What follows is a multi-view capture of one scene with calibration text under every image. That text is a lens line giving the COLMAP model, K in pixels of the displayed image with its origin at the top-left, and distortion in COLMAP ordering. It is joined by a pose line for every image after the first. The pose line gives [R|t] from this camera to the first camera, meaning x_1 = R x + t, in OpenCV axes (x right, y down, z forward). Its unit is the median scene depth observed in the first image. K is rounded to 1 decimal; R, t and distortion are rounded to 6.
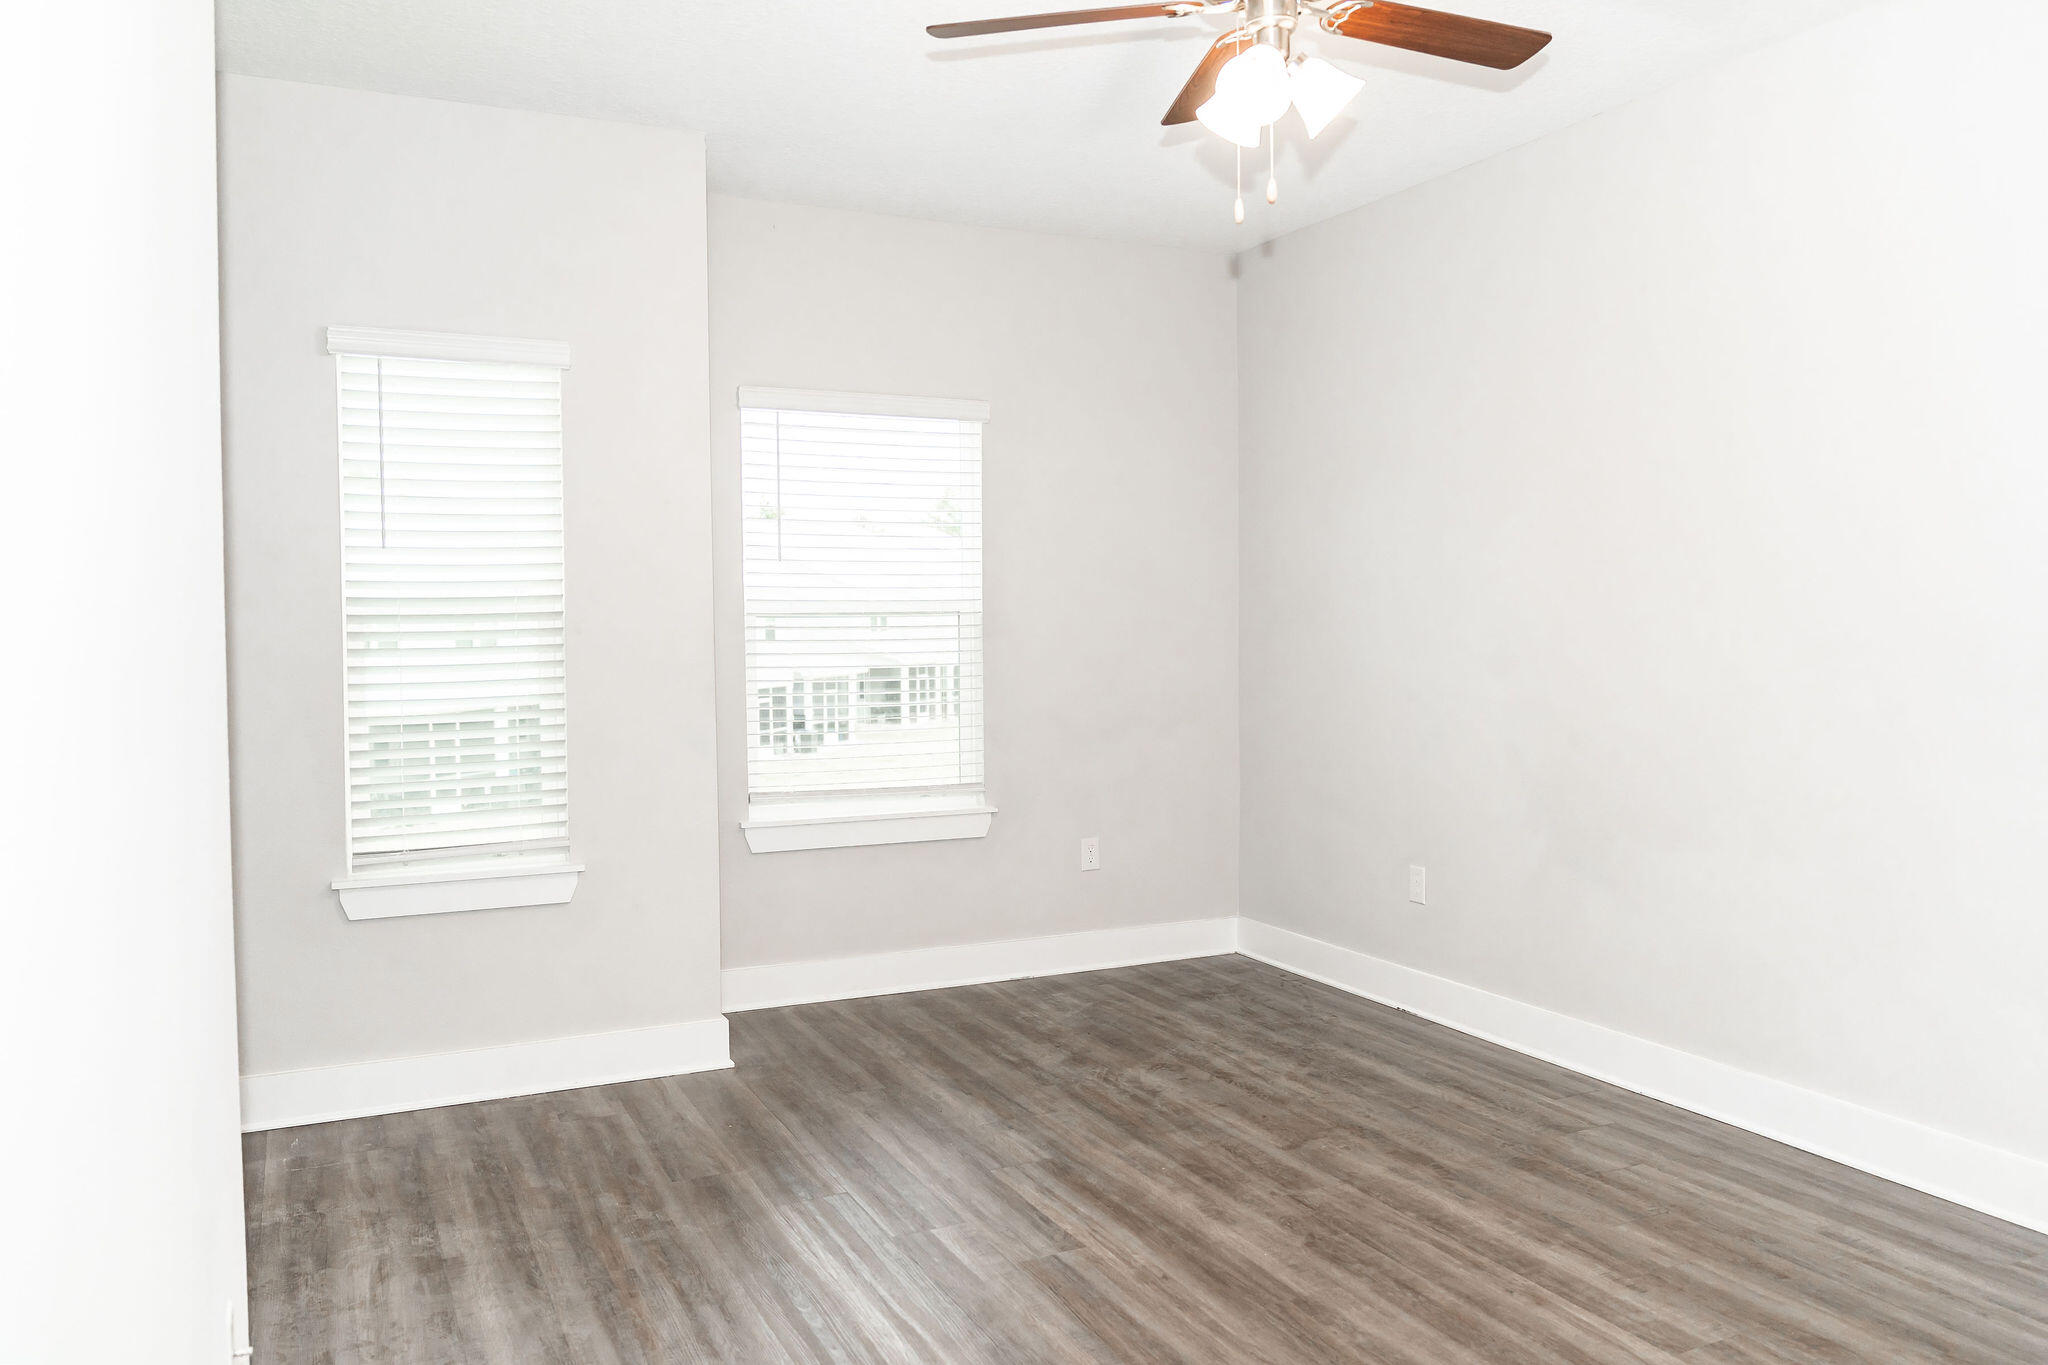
lens RADIAL K [[1472.7, 0, 1024.0], [0, 1472.7, 682.5], [0, 0, 1]] dist [-0.019111, 0.009024]
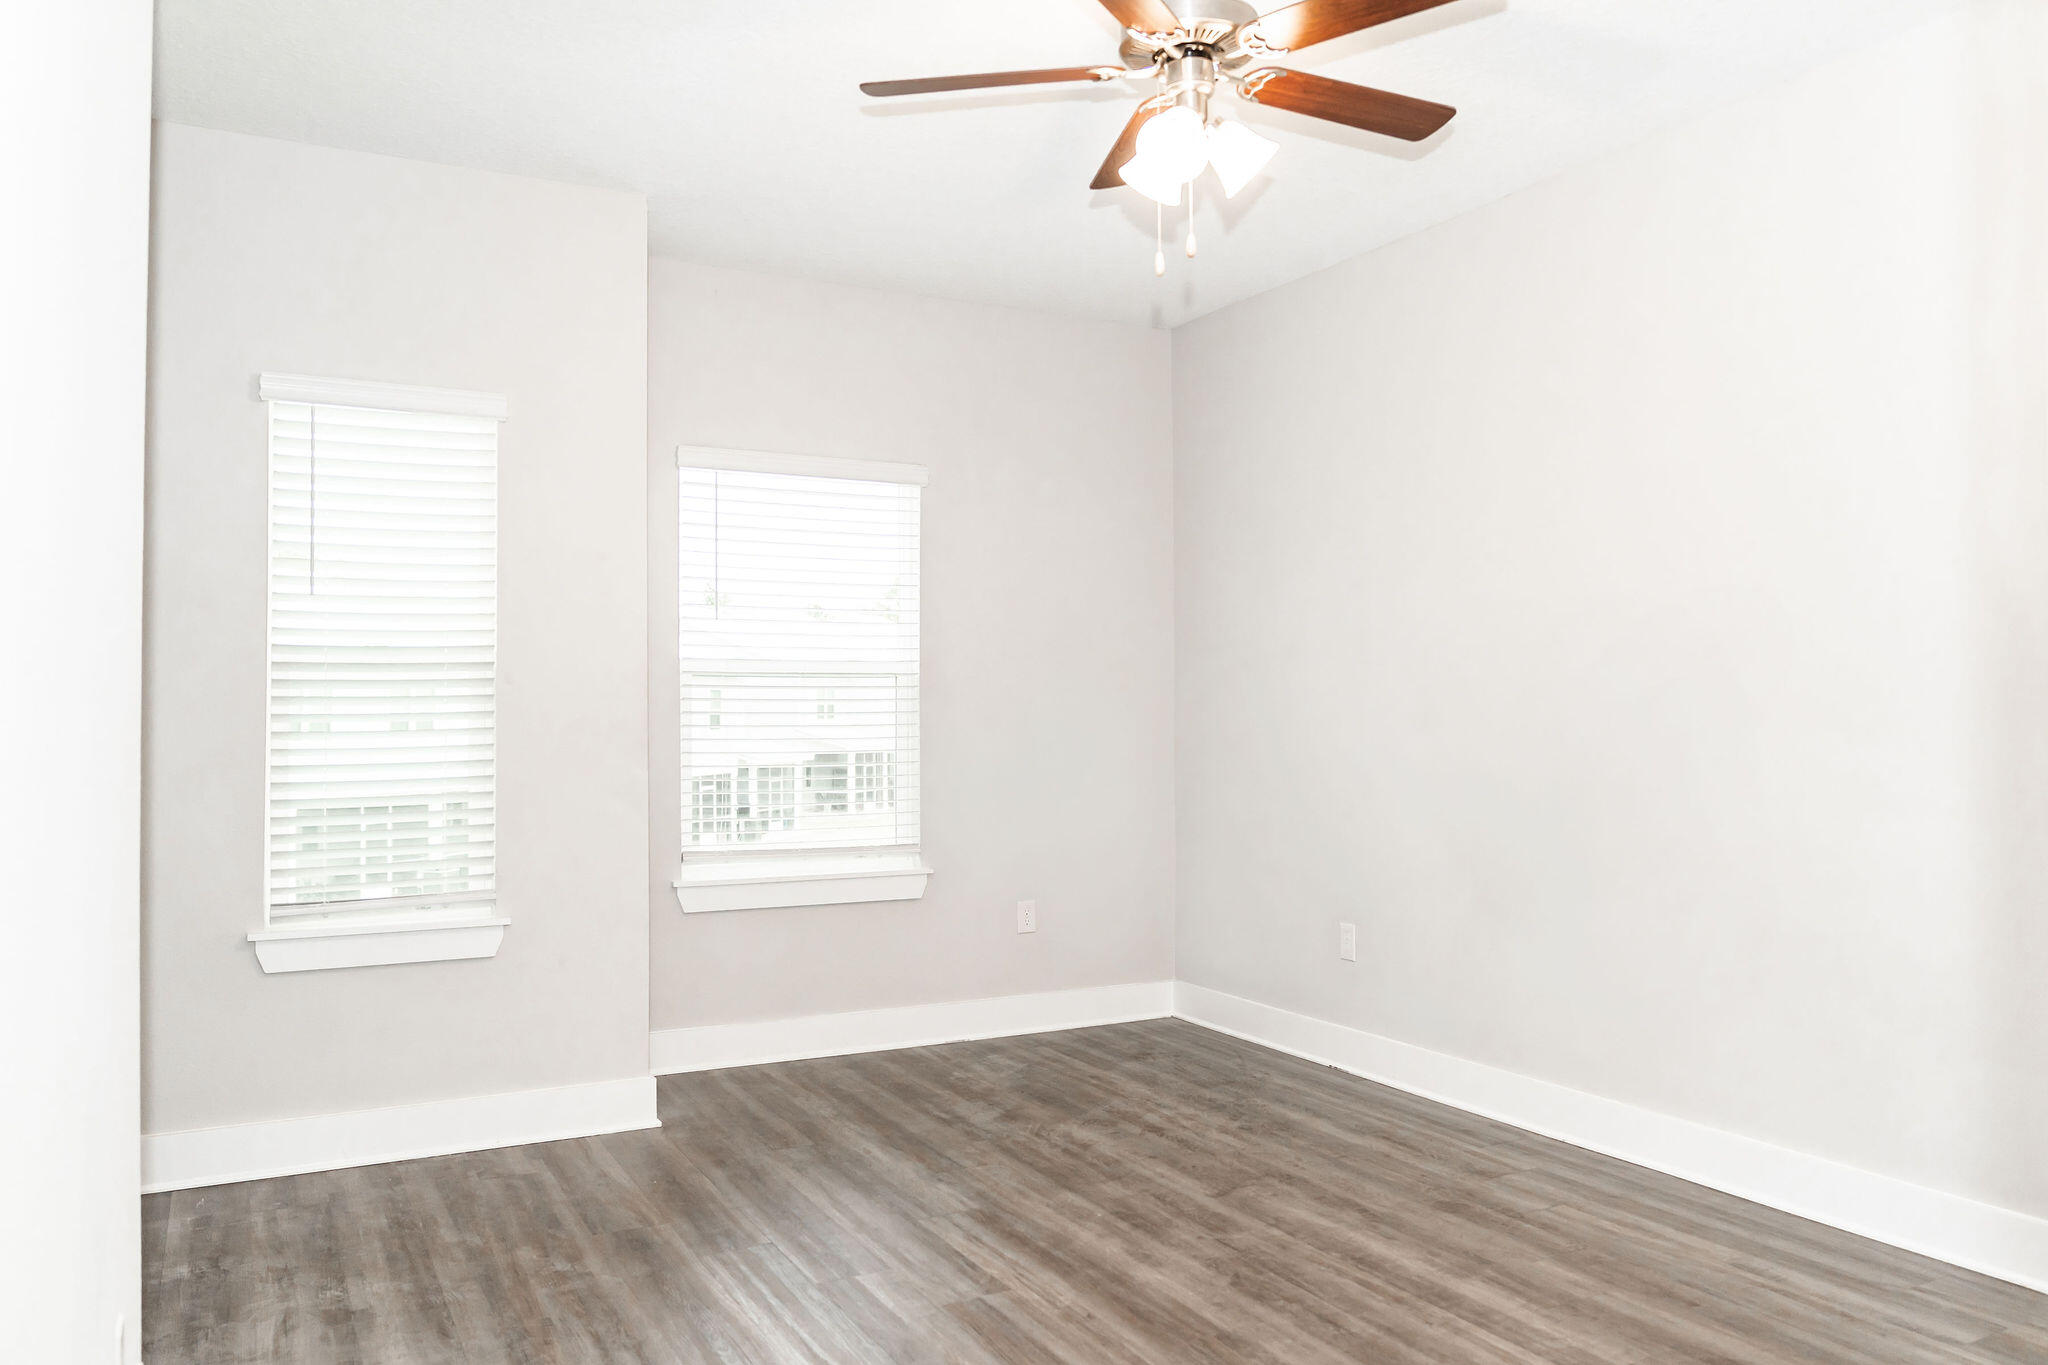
lens RADIAL K [[1474.8, 0, 1050.6], [0, 1474.8, 694.5], [0, 0, 1]] dist [-0.021957, 0.007919]
pose [[0.998611, 0.005206, 0.052424, 0.012034], [-0.002422, 0.998590, -0.053023, 0.028716], [-0.052626, 0.052823, 0.997216, -0.013464]]
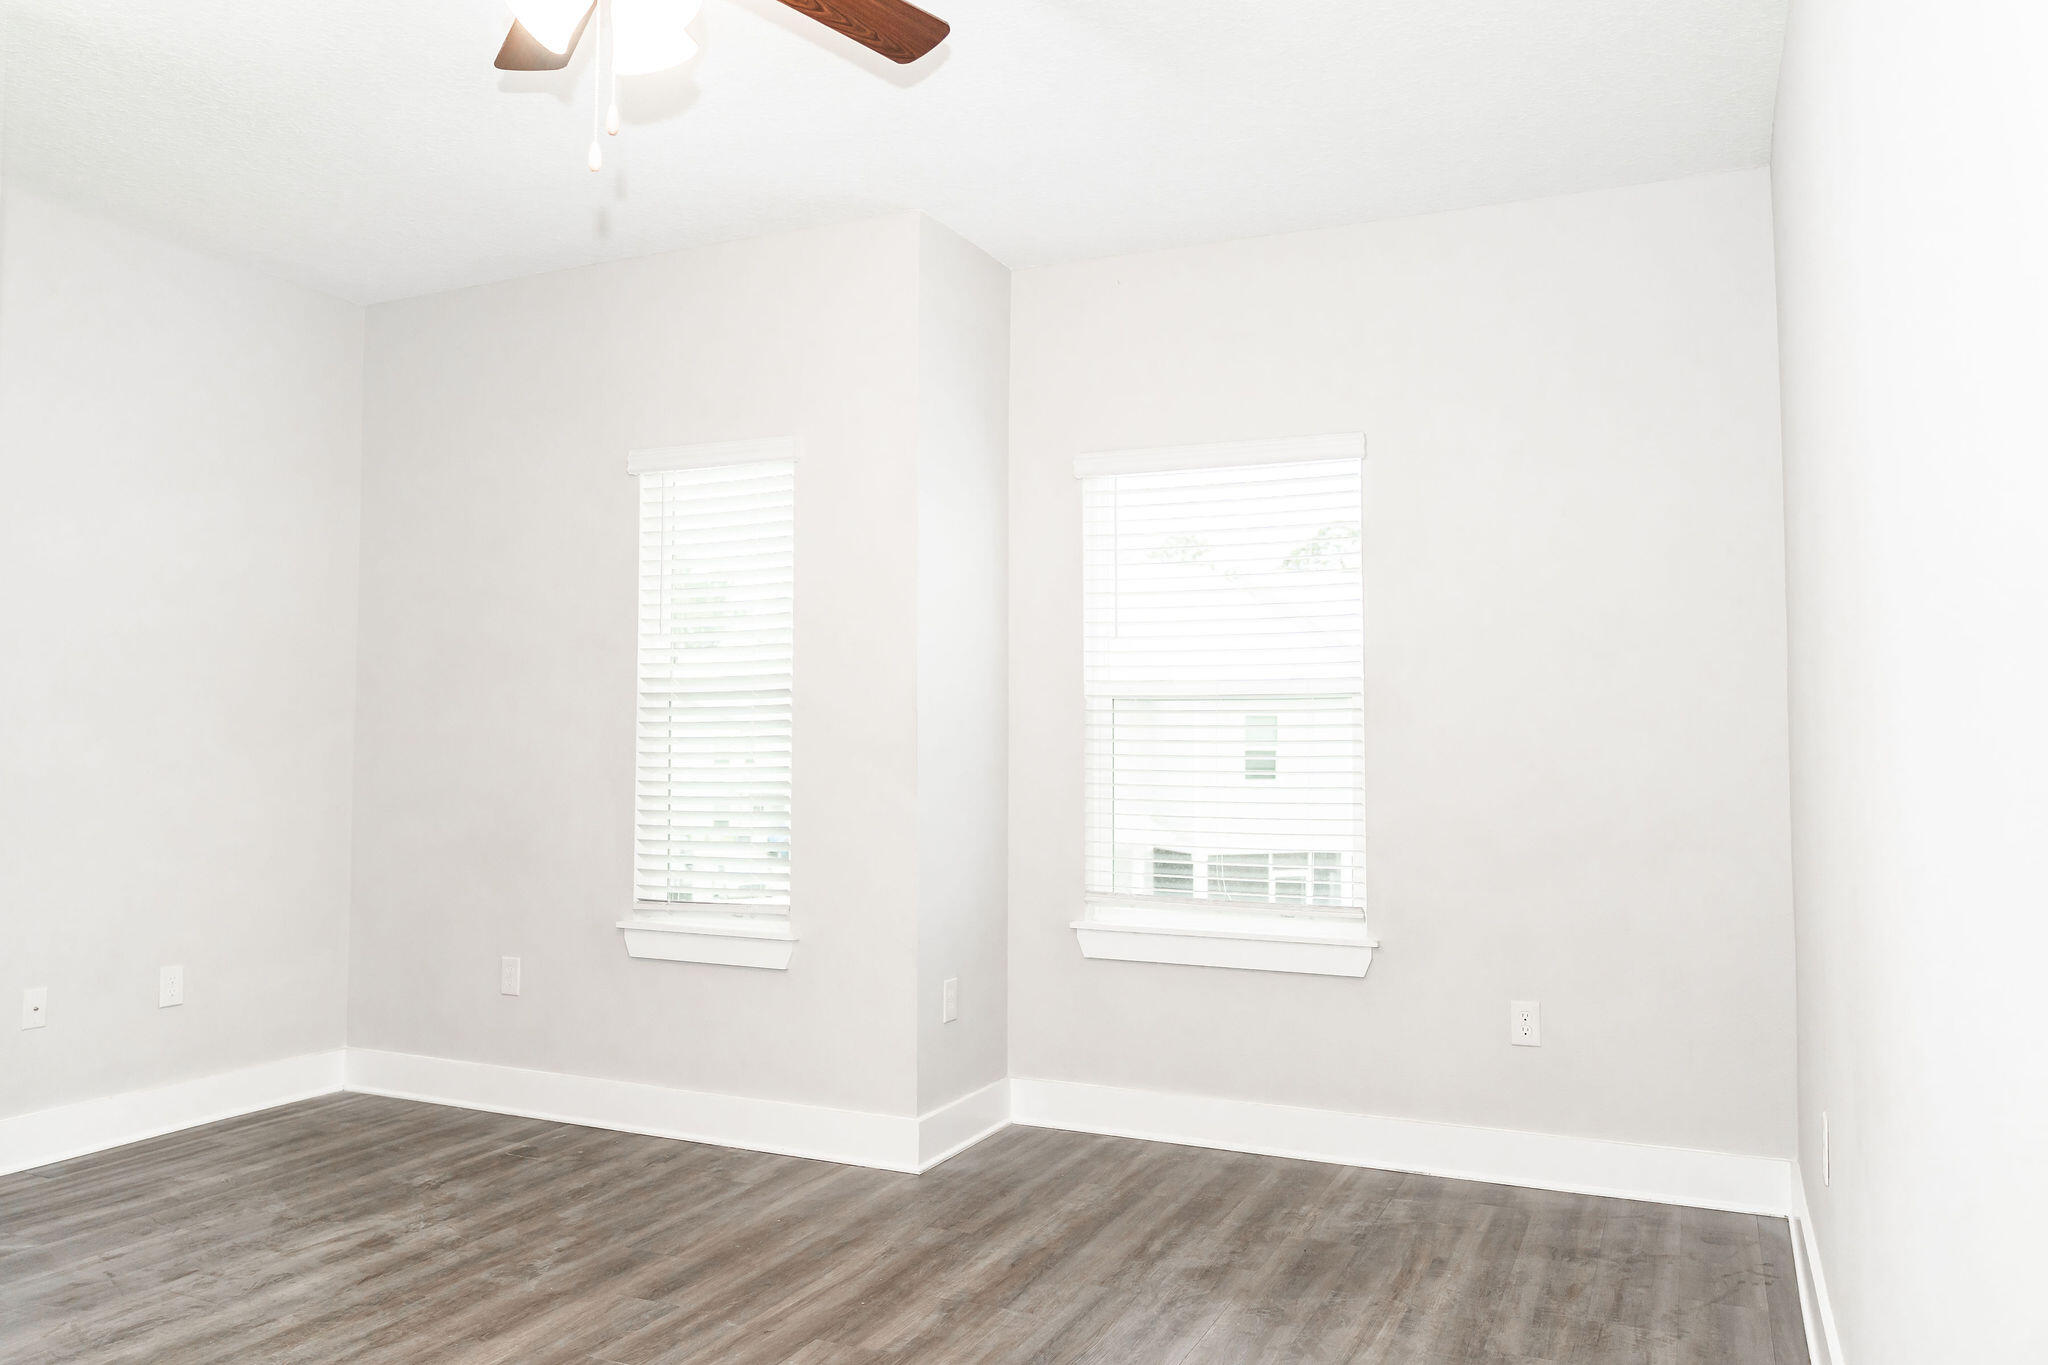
lens RADIAL K [[1473.3, 0, 1055.7], [0, 1473.3, 671.6], [0, 0, 1]] dist [-0.021926, -0.000932]
pose [[0.648390, -0.026336, -0.760853, 0.687296], [-0.041729, 0.996670, -0.070060, 0.005597], [0.760164, 0.077175, 0.645131, 0.519500]]
